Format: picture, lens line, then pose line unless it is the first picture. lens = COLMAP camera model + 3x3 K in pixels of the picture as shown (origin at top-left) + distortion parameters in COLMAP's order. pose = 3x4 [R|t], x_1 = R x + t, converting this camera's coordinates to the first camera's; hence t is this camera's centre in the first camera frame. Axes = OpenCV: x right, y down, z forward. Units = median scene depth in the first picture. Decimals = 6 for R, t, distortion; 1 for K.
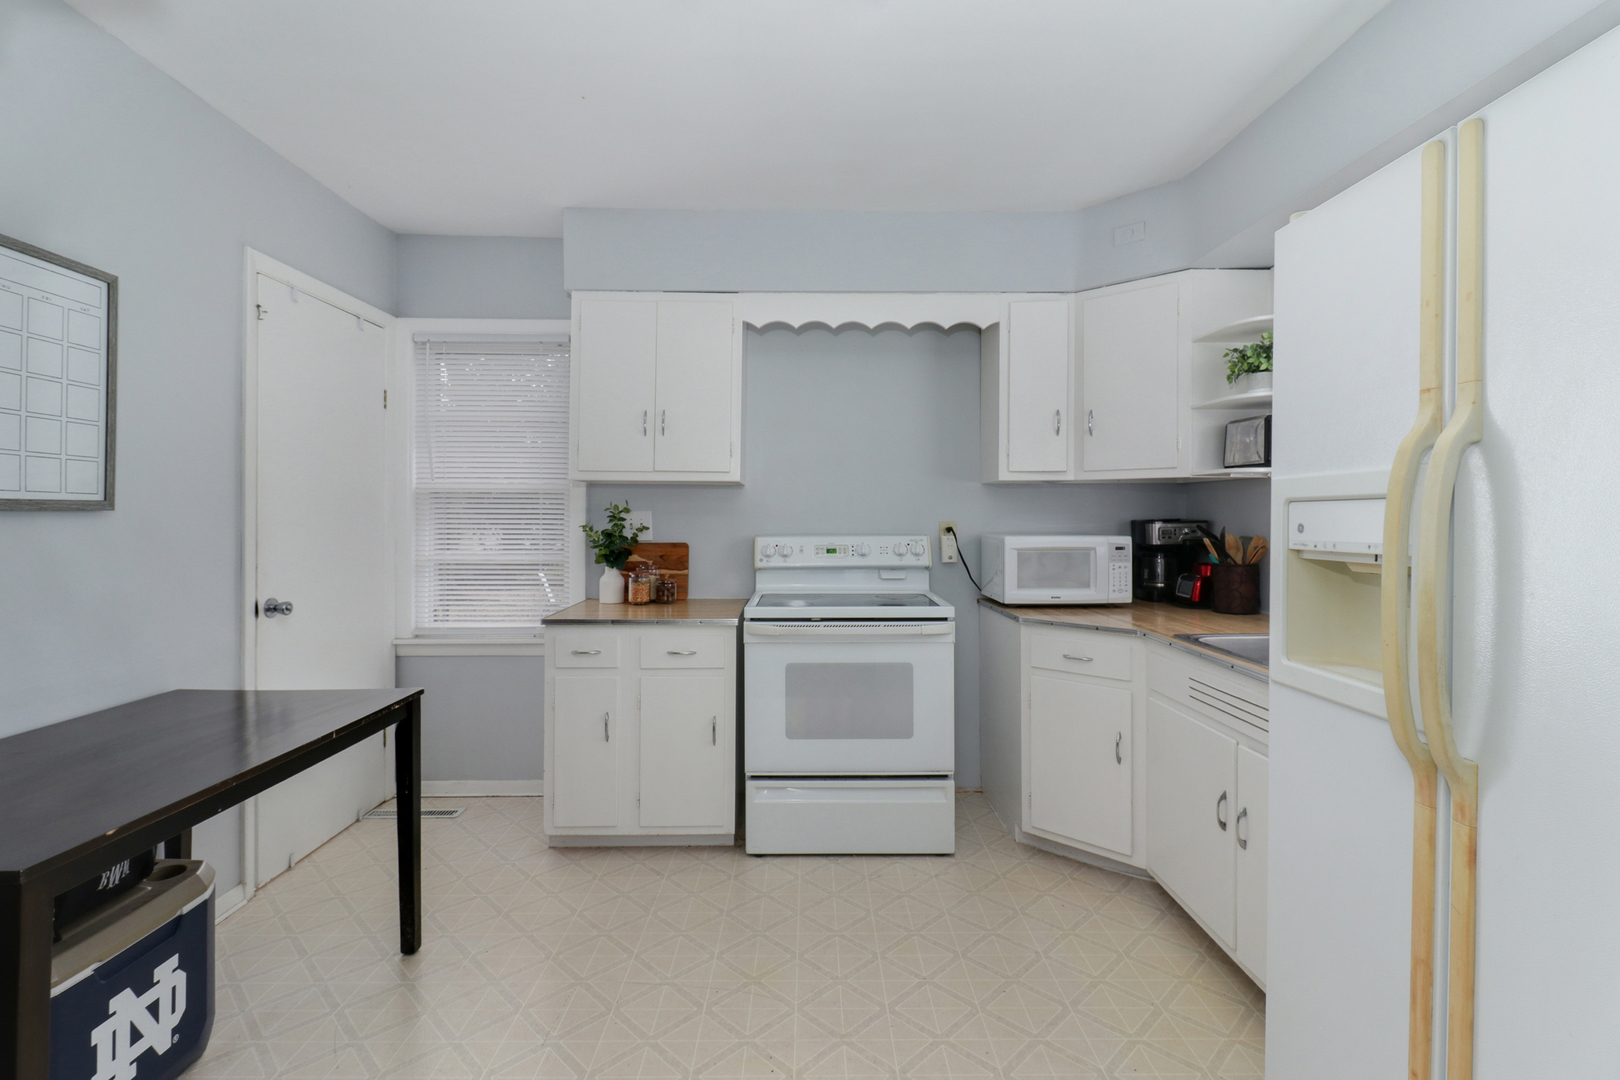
lens RADIAL K [[750.9, 0, 813.3], [0, 750.9, 516.1], [0, 0, 1]] dist [0.004947, -0.000320]
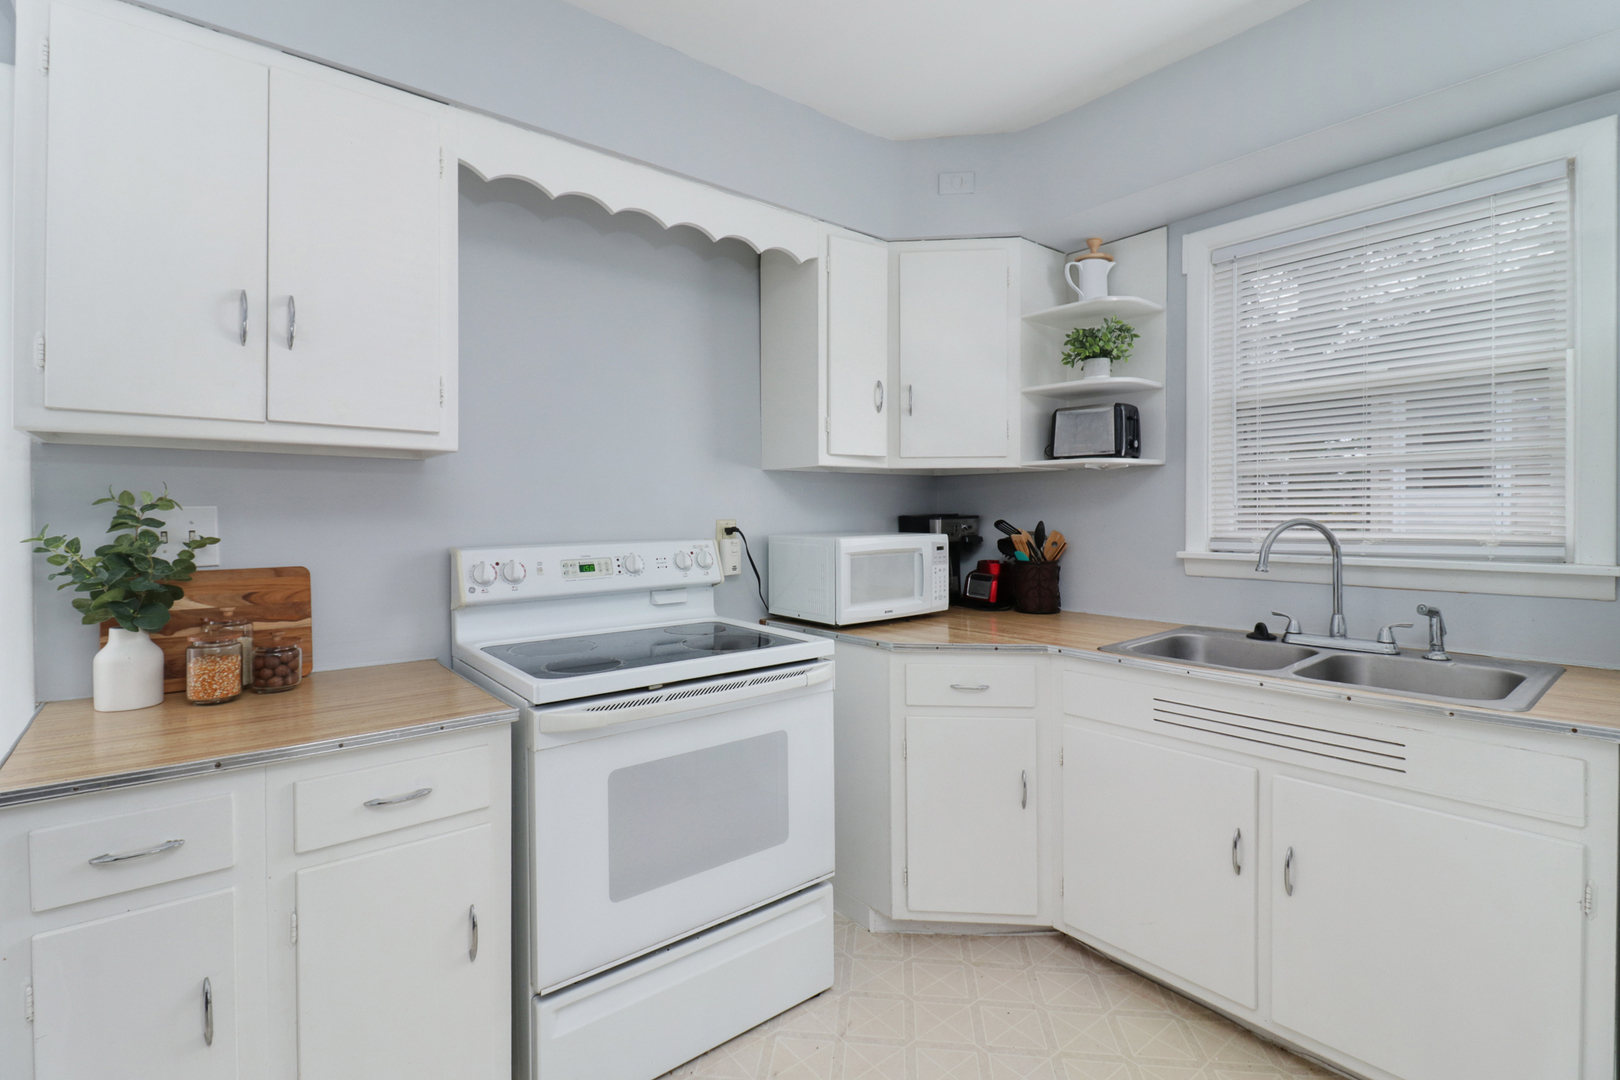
lens RADIAL K [[745.1, 0, 804.3], [0, 745.1, 522.2], [0, 0, 1]] dist [0.000742, -0.000640]
pose [[0.787476, -0.013517, 0.616197, -0.225143], [0.007403, 0.999895, 0.012474, 0.000968], [-0.616300, -0.005261, 0.787494, 0.396295]]
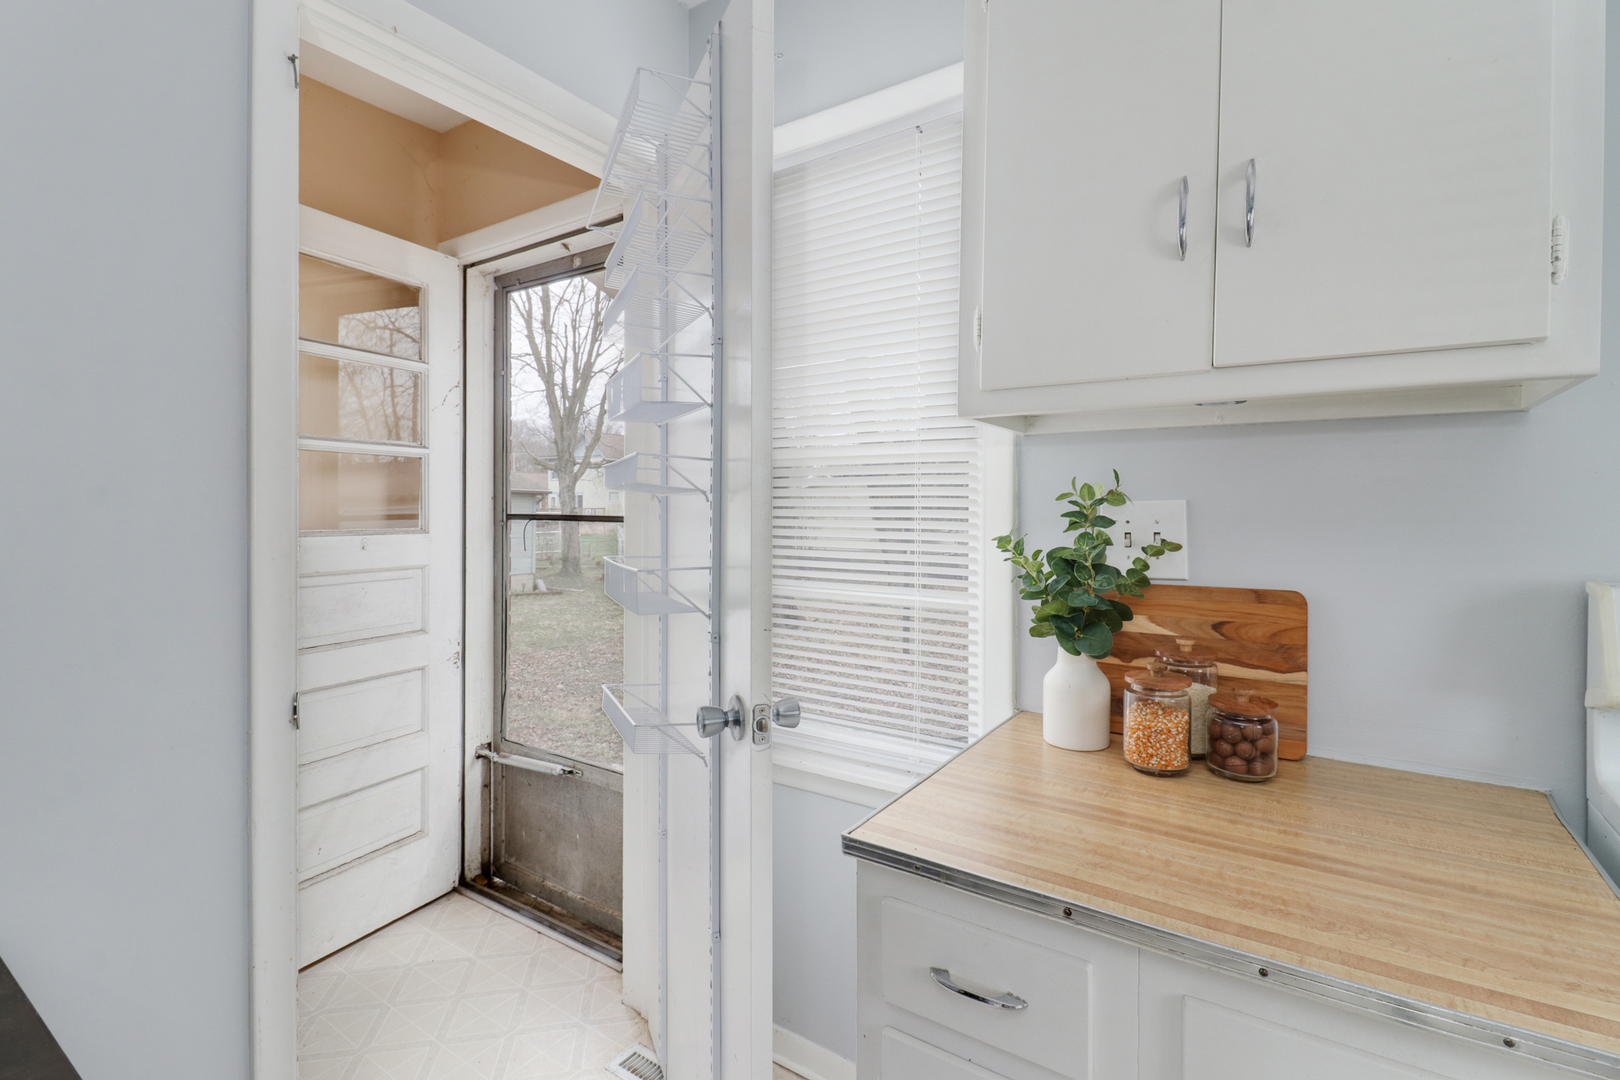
lens RADIAL K [[750.9, 0, 813.3], [0, 750.9, 516.1], [0, 0, 1]] dist [0.004947, -0.000320]
pose [[0.817003, 0.001774, -0.576631, -0.159980], [0.000058, 0.999995, 0.003158, 0.000213], [0.576634, -0.002613, 0.816999, 0.622602]]
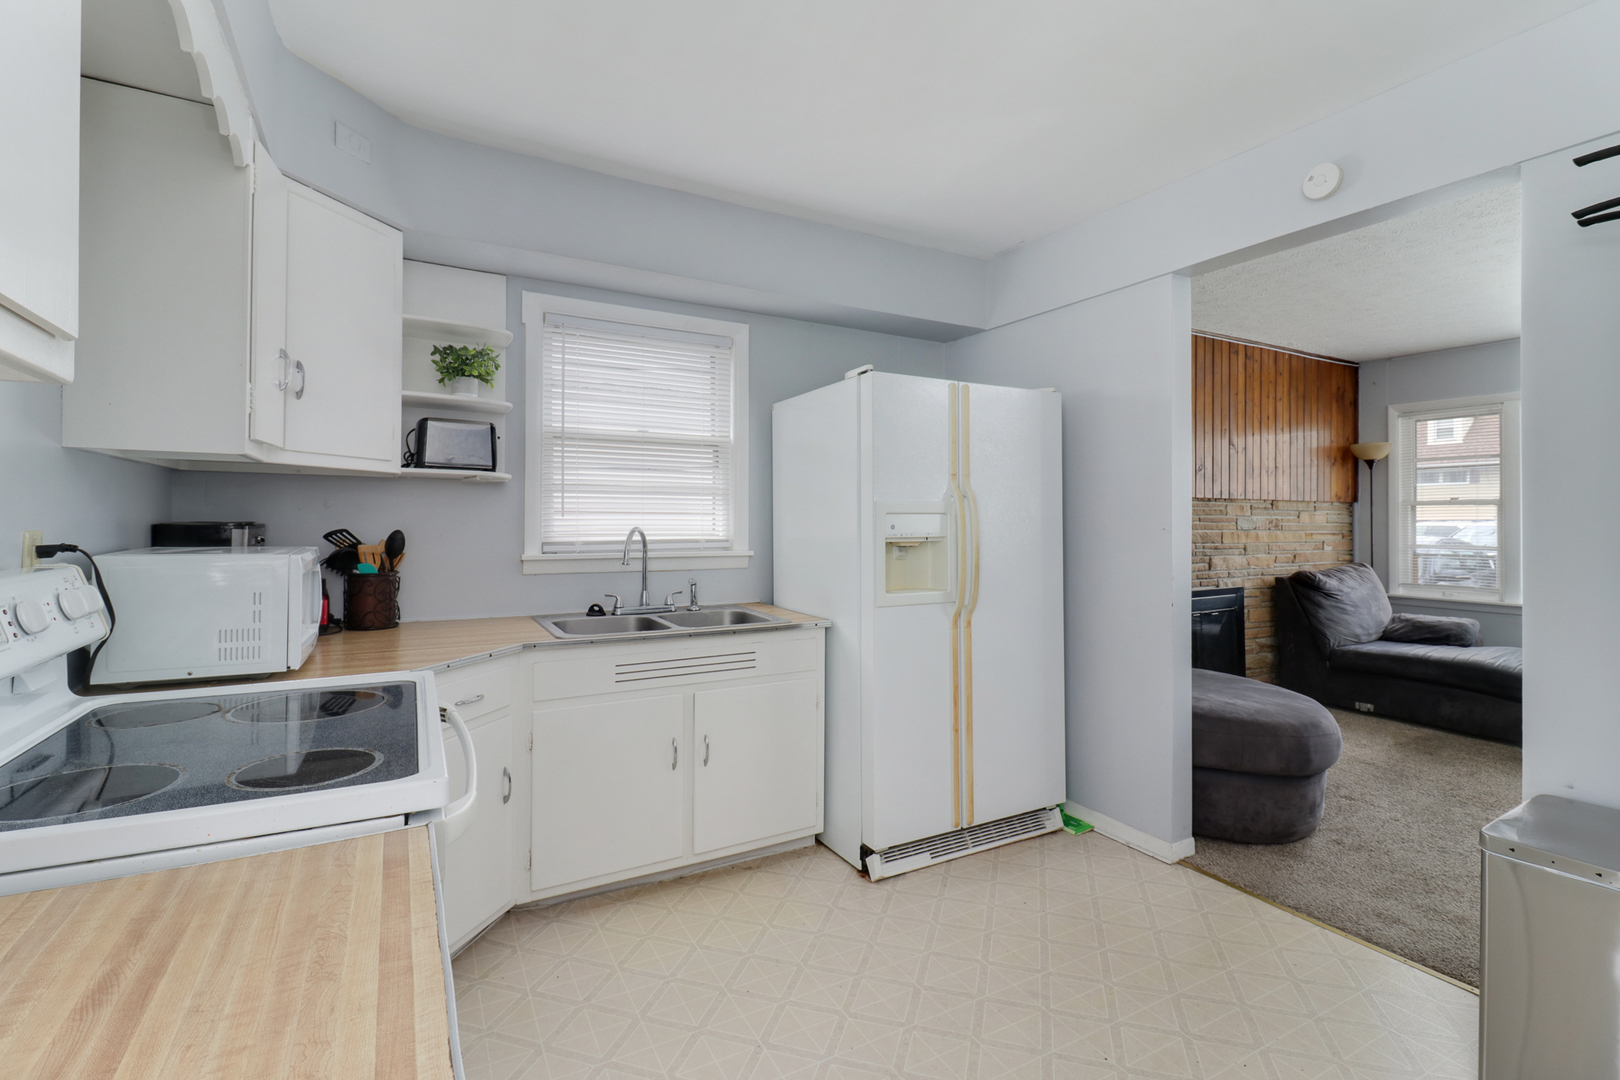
lens RADIAL K [[750.9, 0, 813.3], [0, 750.9, 516.1], [0, 0, 1]] dist [0.004947, -0.000320]
pose [[-0.468628, -0.000527, 0.883396, -0.418055], [-0.005065, 0.999985, -0.002091, -0.003141], [-0.883381, -0.005454, -0.468623, 0.861330]]
